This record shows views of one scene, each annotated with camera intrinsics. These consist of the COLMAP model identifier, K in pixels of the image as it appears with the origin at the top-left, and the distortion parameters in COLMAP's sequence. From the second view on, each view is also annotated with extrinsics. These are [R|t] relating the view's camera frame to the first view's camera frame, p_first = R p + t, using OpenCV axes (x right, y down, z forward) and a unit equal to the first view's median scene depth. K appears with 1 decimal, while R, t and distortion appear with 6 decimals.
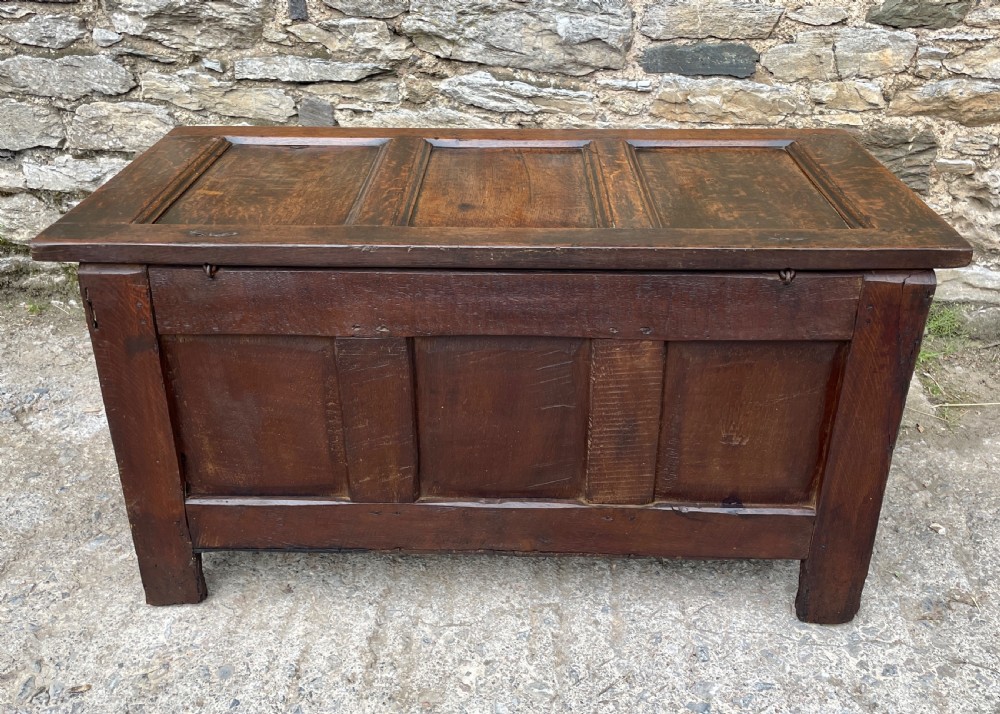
lens RADIAL K [[939.9, 0, 511.5], [0, 939.9, 294.6], [0, 0, 1]] dist [0.034973, 0.000000]
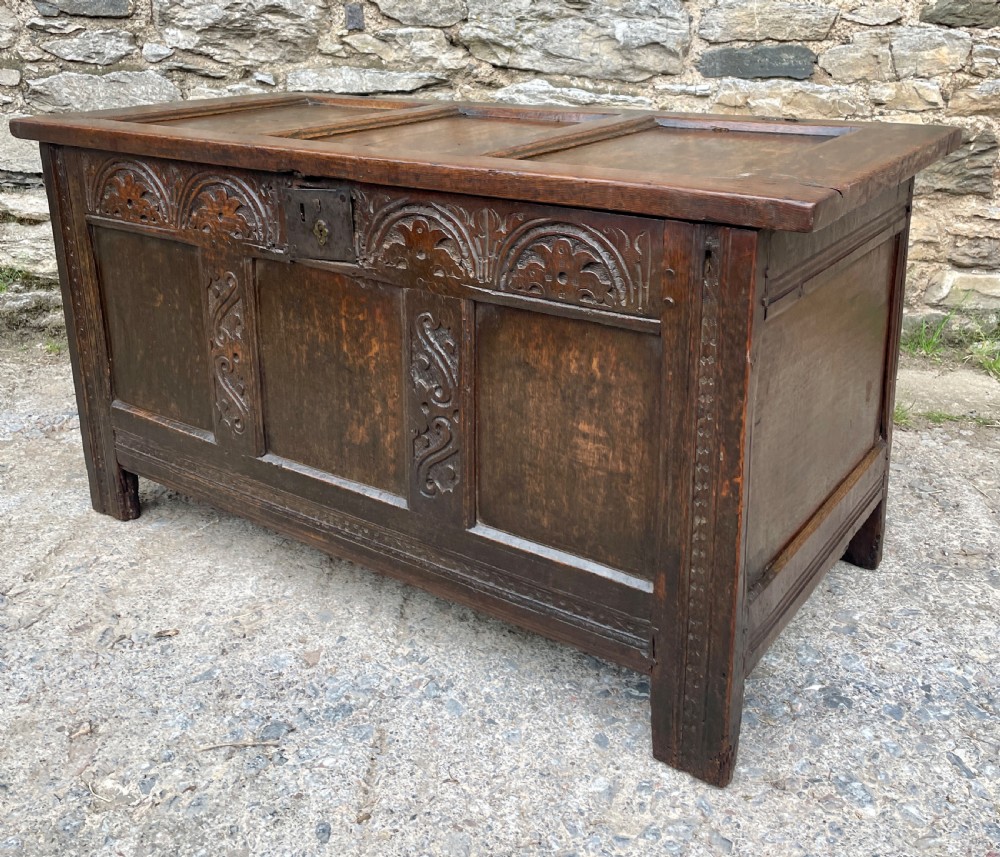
lens RADIAL K [[1036.2, 0, 513.8], [0, 1036.2, 312.3], [0, 0, 1]] dist [0.030256, 0.000000]
pose [[0.999168, -0.016863, 0.037137, -0.104302], [0.023151, 0.984112, -0.176031, 0.199127], [-0.033579, 0.176744, 0.983684, -0.030267]]
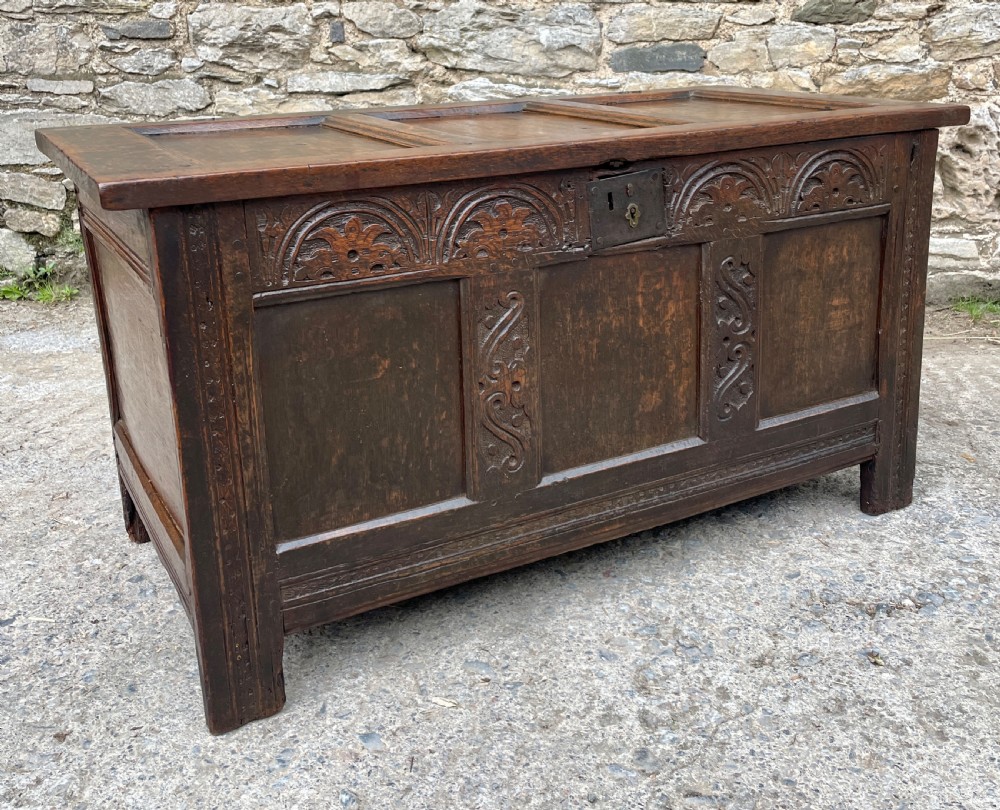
lens RADIAL K [[1036.6, 0, 501.8], [0, 1036.6, 312.6], [0, 0, 1]] dist [0.038570, 0.000000]
pose [[0.993774, -0.009099, -0.111040, 0.145024], [-0.013390, 0.979682, -0.200111, 0.340794], [0.110605, 0.200352, 0.973461, -0.261011]]
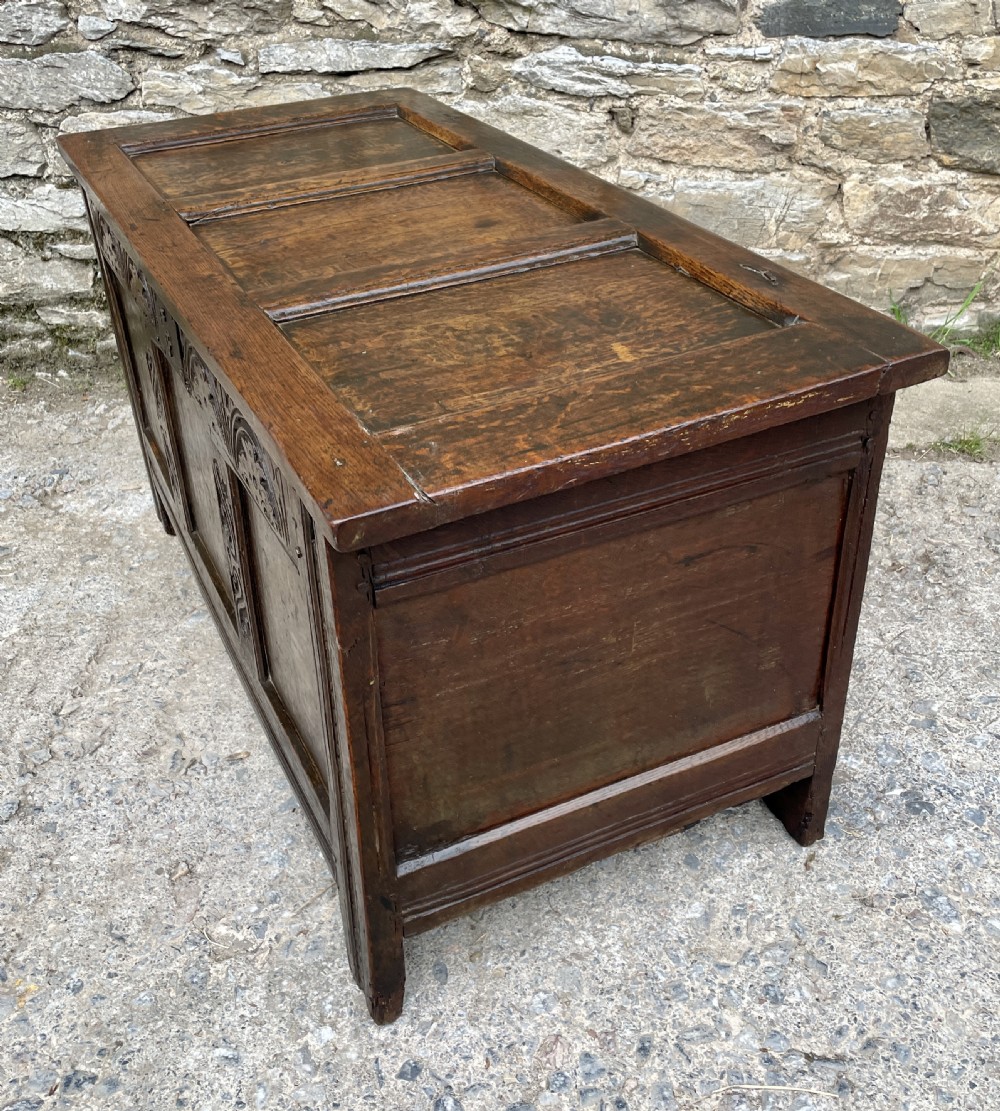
lens RADIAL K [[1181.6, 0, 500.0], [0, 1181.6, 532.1], [0, 0, 1]] dist [0.026455, 0.000000]
pose [[0.996791, -0.067508, 0.043020, -0.162818], [0.062588, 0.992293, 0.106946, 0.068572], [-0.049908, -0.103910, 0.993334, -0.064473]]
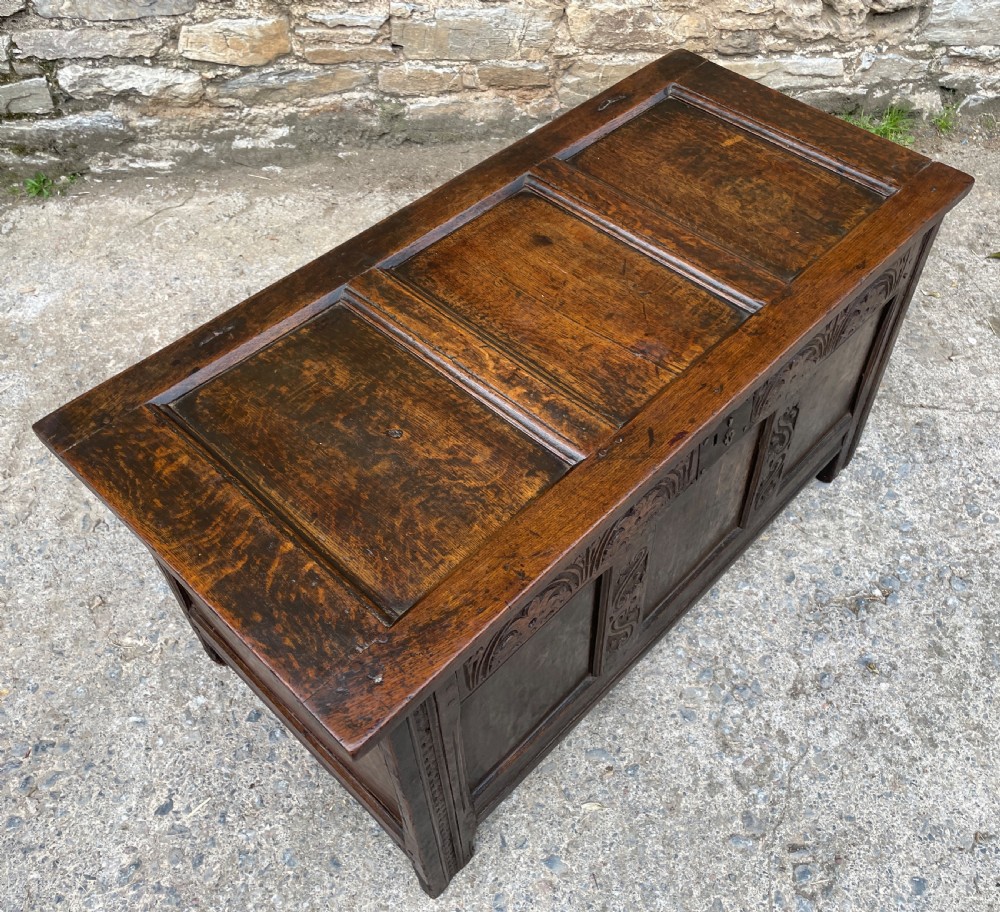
lens RADIAL K [[954.9, 0, 545.2], [0, 954.9, 436.9], [0, 0, 1]] dist [0.022093, 0.000000]
pose [[0.976531, -0.163541, 0.140147, -0.044615], [0.098880, 0.918508, 0.382838, -0.086795], [-0.191336, -0.359996, 0.913123, -0.179183]]
